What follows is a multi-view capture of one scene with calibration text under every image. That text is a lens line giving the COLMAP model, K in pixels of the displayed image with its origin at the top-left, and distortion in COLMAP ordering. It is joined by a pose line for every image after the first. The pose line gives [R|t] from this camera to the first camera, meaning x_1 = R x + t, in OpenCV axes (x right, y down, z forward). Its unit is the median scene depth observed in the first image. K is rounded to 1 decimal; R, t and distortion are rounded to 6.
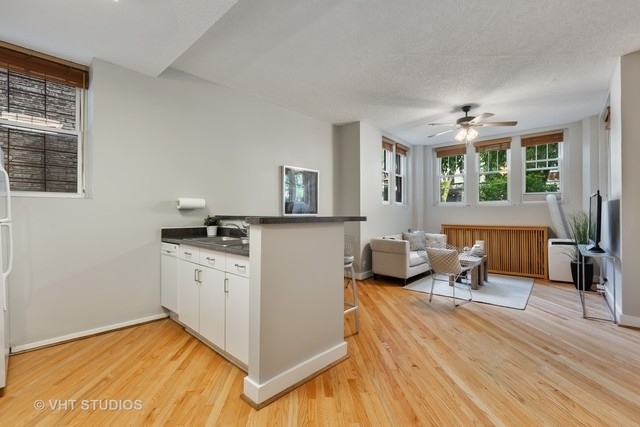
lens RADIAL K [[282.9, 0, 319.9], [0, 282.9, 210.4], [0, 0, 1]] dist [0.001318, -0.001197]
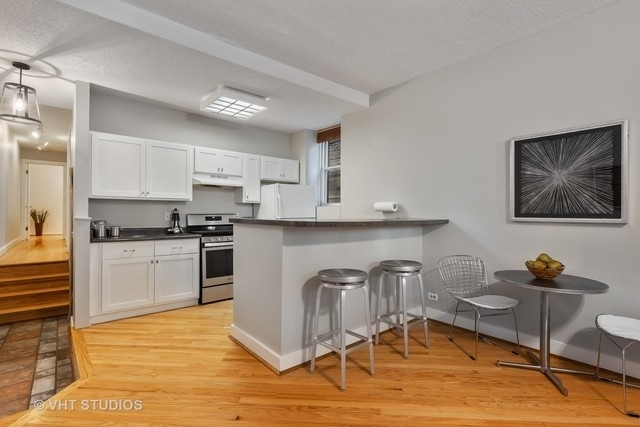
lens RADIAL K [[313.1, 0, 320.4], [0, 313.1, 211.6], [0, 0, 1]] dist [-0.006244, -0.000629]
pose [[-0.114562, -0.005863, -0.993399, 0.473016], [0.008971, 0.999936, -0.006936, -0.000366], [0.993376, -0.009706, -0.114502, 0.543767]]
